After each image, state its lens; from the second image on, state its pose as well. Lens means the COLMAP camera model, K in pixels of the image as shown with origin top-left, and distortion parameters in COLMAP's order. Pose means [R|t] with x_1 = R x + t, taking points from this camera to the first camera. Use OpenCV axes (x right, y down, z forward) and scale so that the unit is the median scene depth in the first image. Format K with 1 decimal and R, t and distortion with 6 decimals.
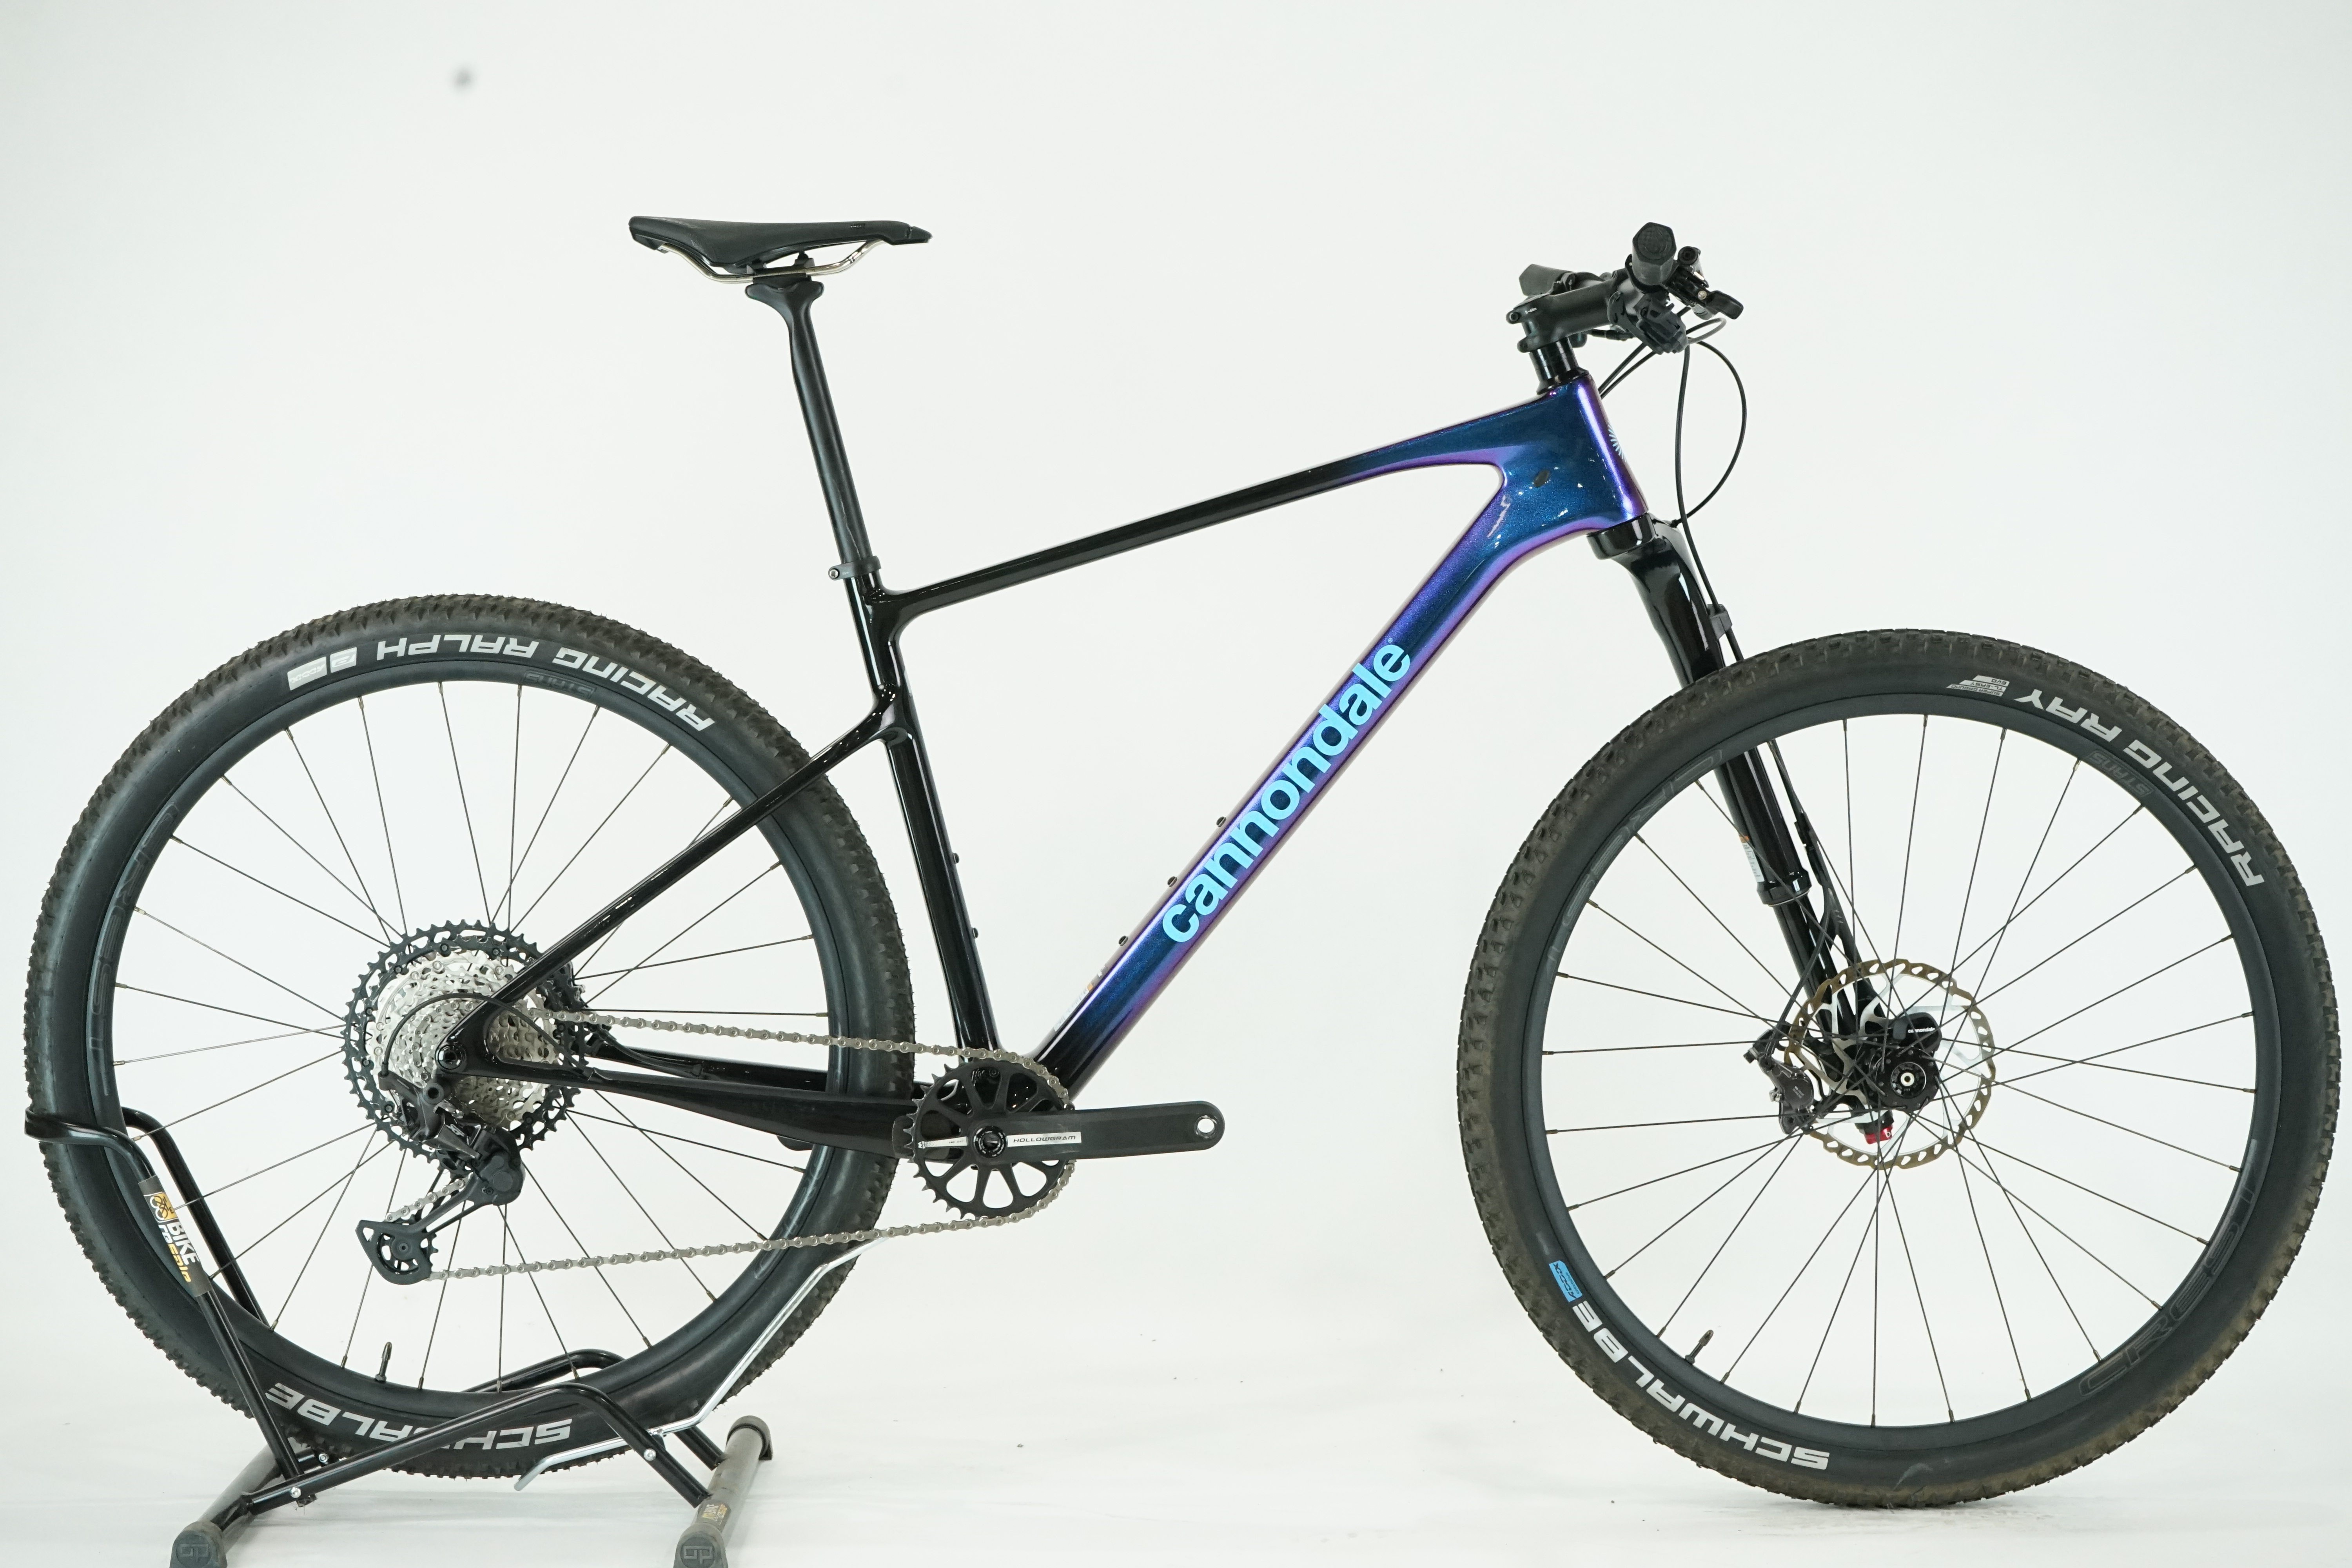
lens RADIAL K [[4502.6, 0, 1176.0], [0, 4502.6, 784.0], [0, 0, 1]] dist [-0.027126, -0.242964]
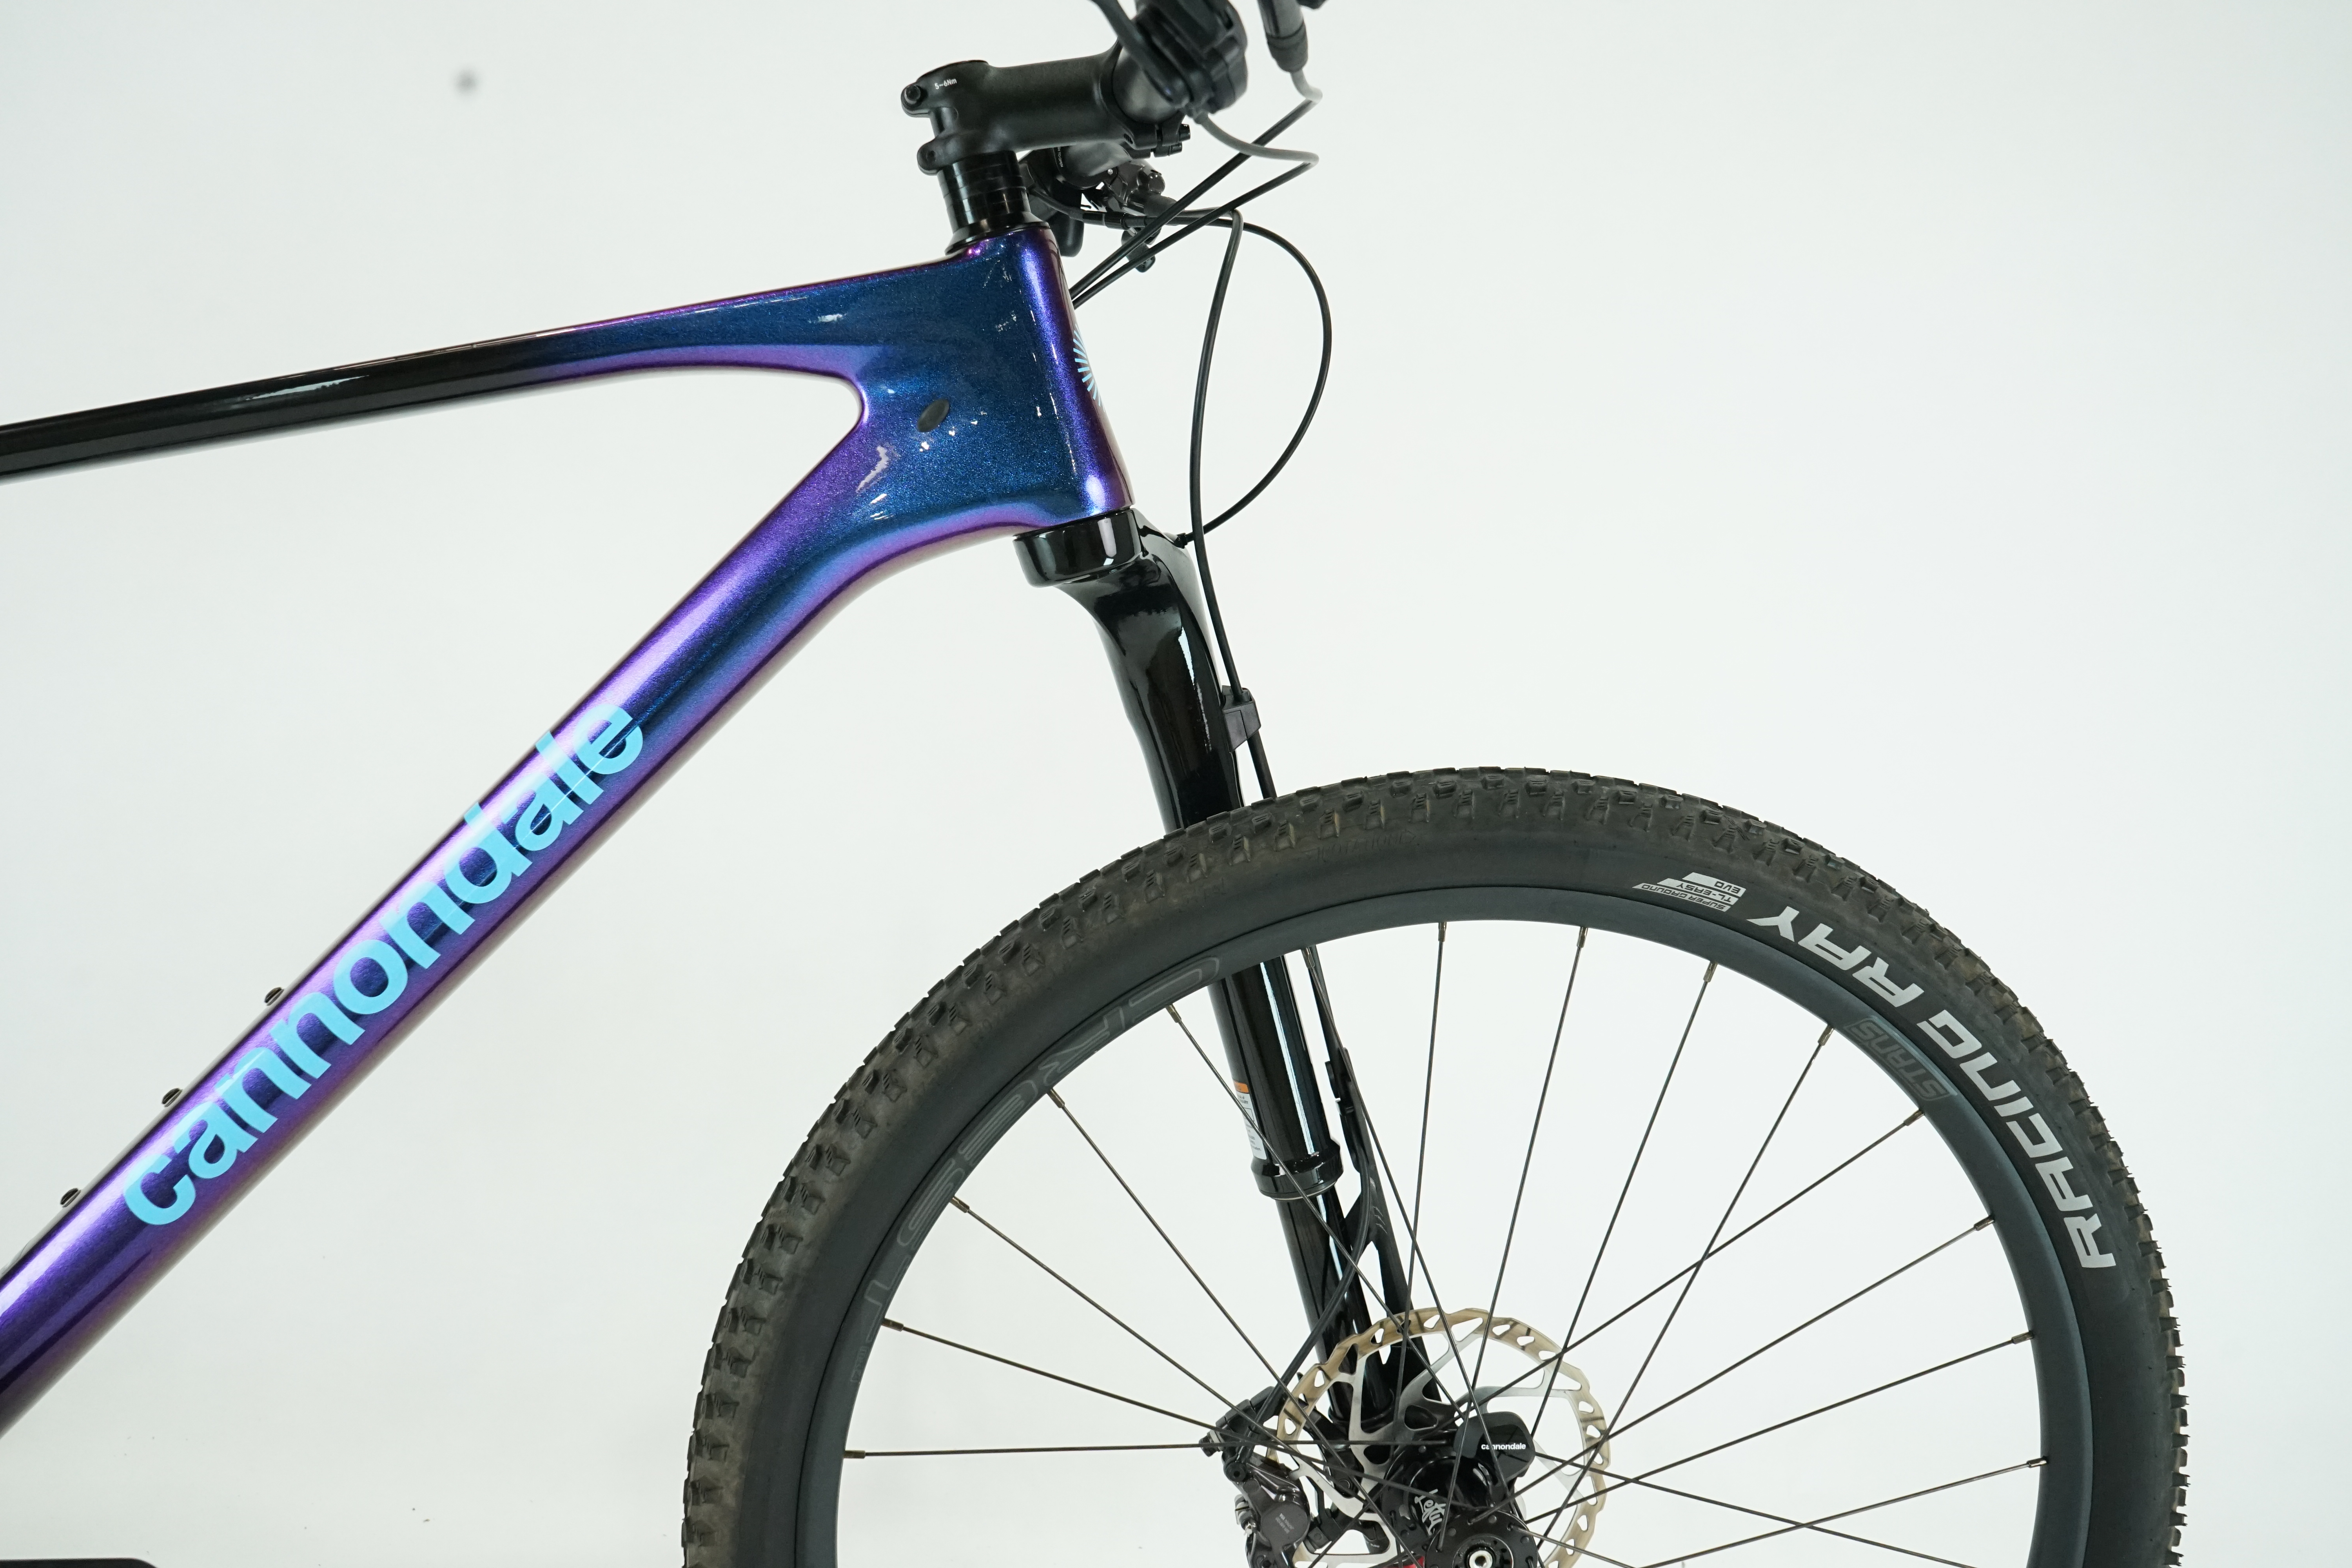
lens RADIAL K [[1875.8, 0, 1176.0], [0, 1875.8, 784.0], [0, 0, 1]] dist [0.015958, 0.002674]
pose [[0.989253, 0.102384, 0.104384, 0.089724], [-0.107284, 0.993322, 0.042449, -0.037625], [-0.099341, -0.053191, 0.993631, 0.772513]]
